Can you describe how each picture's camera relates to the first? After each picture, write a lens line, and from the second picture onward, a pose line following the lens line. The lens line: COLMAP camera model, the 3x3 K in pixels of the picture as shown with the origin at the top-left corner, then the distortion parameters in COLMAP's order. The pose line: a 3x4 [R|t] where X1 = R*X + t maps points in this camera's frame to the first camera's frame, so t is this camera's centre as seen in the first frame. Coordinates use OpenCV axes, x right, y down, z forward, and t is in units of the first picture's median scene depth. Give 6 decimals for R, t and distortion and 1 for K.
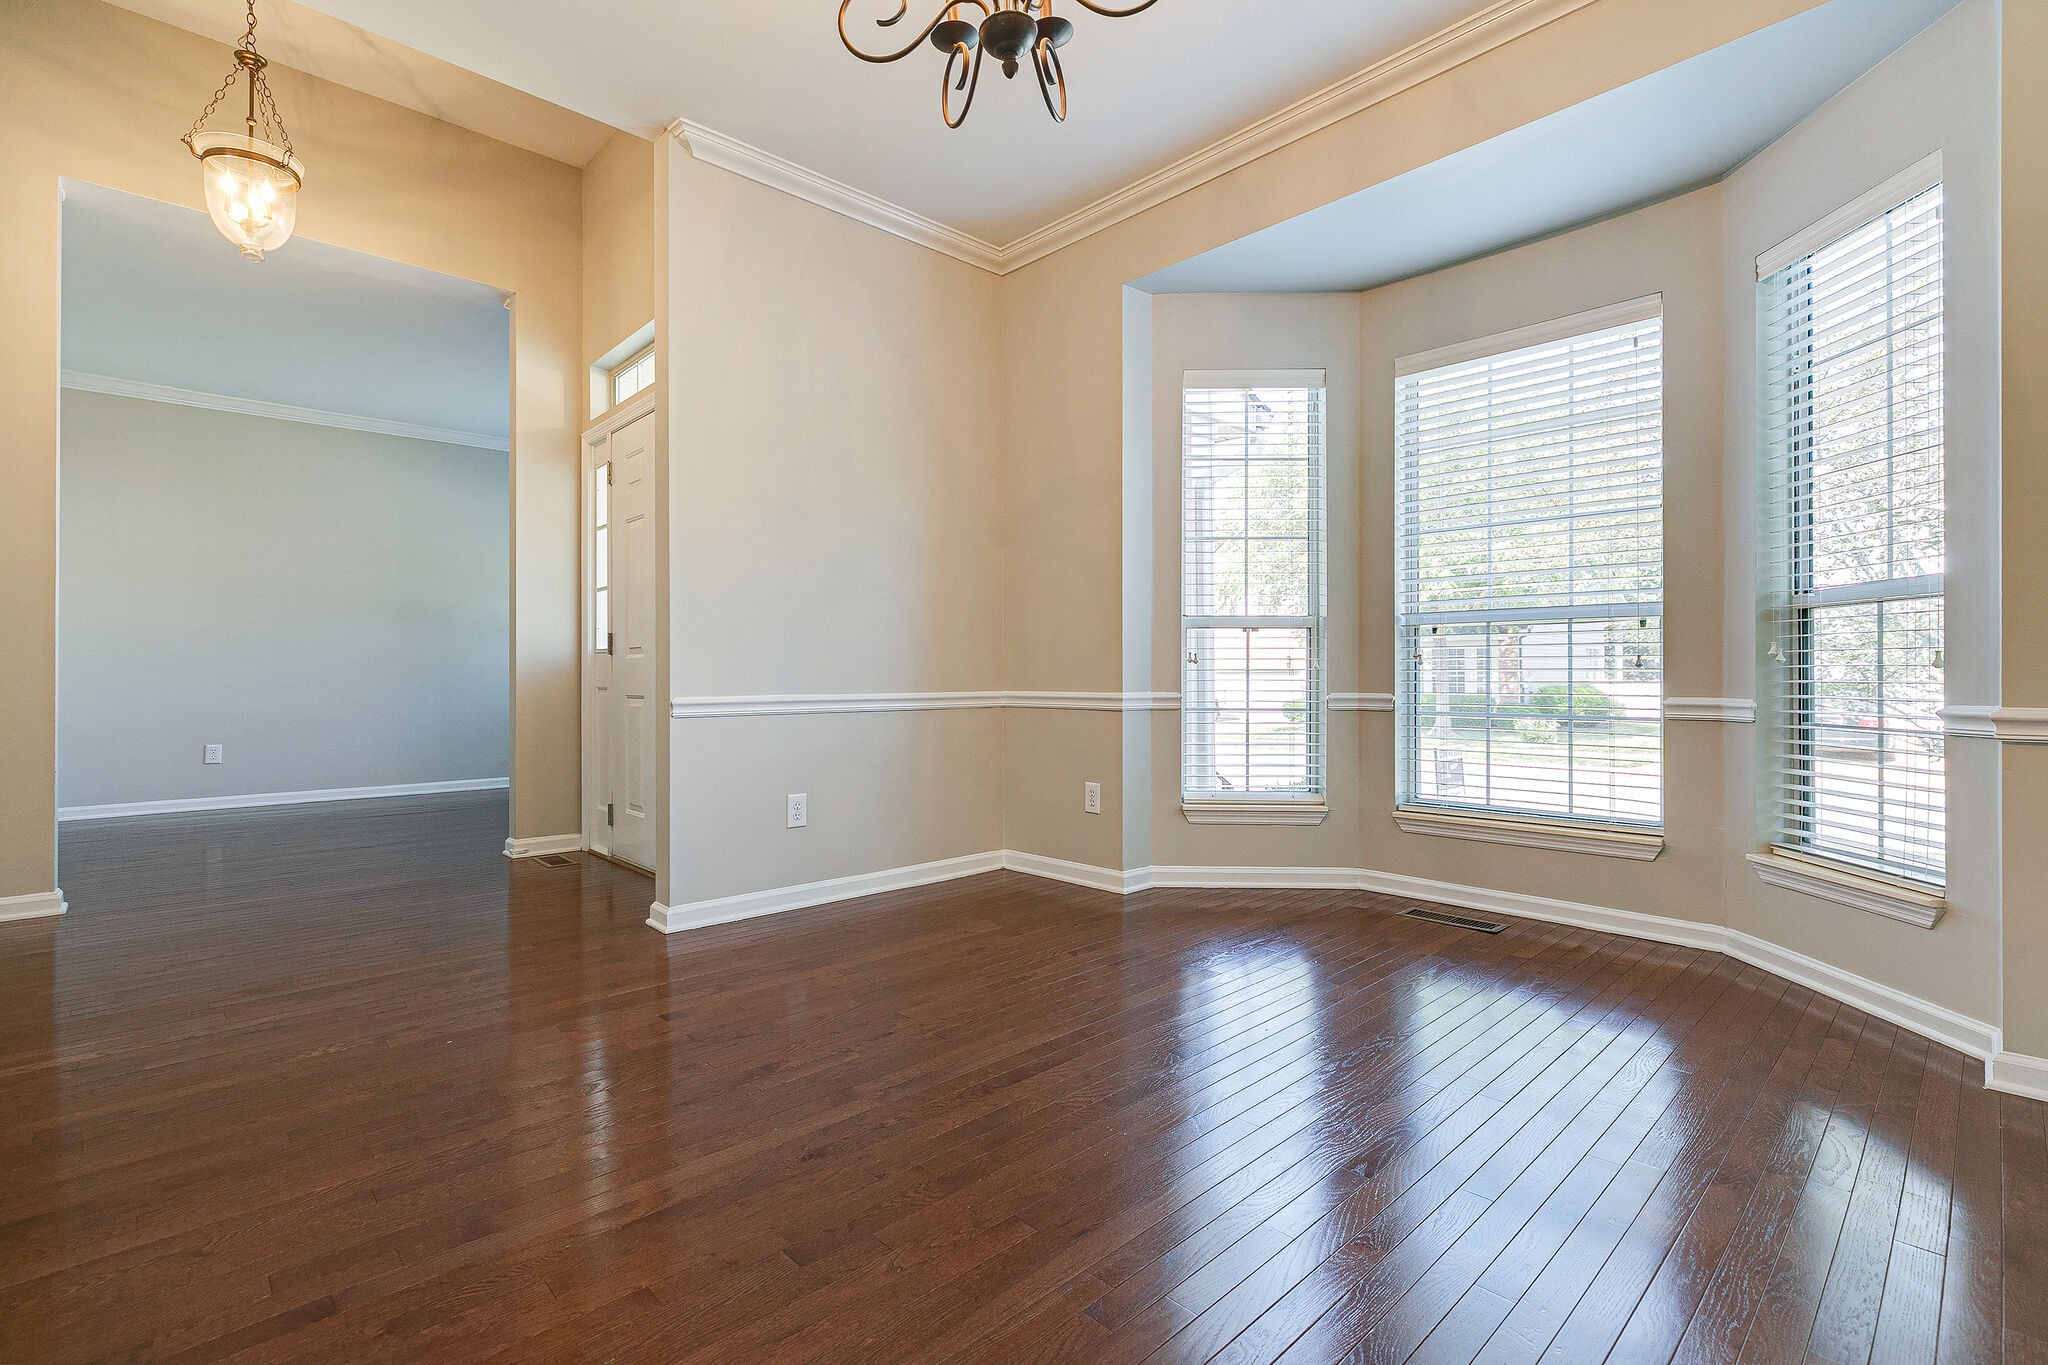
lens RADIAL K [[932.7, 0, 1021.5], [0, 932.7, 666.1], [0, 0, 1]] dist [0.003326, 0.000462]
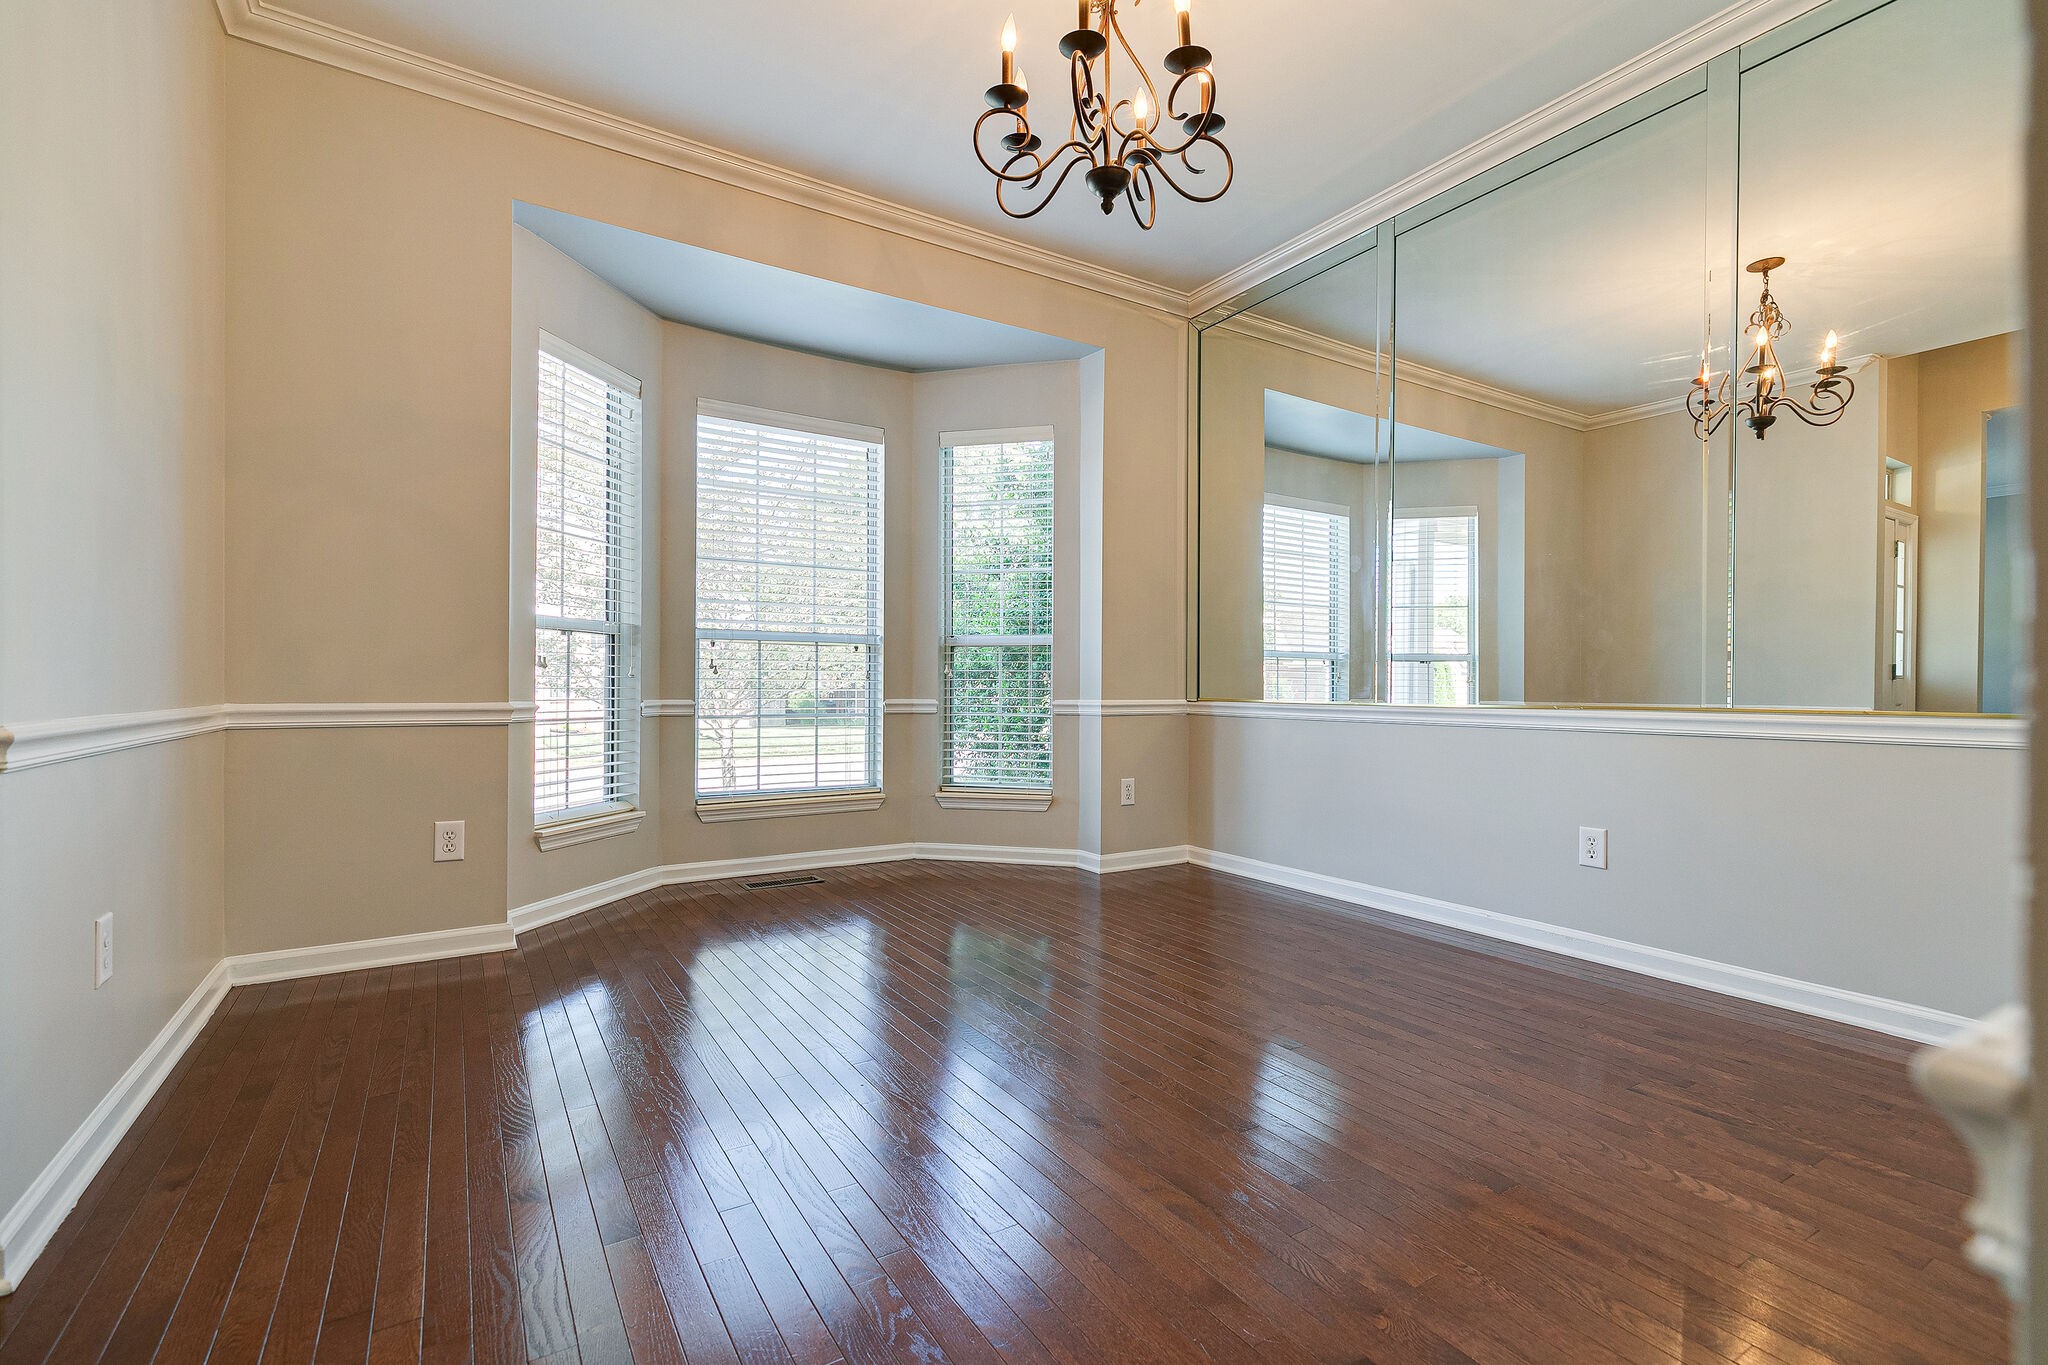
lens RADIAL K [[907.4, 0, 1025.9], [0, 907.4, 690.8], [0, 0, 1]] dist [-0.001156, -0.000295]
pose [[0.193695, -0.002627, 0.981058, -0.614620], [-0.020246, 0.999773, 0.006675, 0.003366], [-0.980853, -0.021156, 0.193598, 0.427470]]
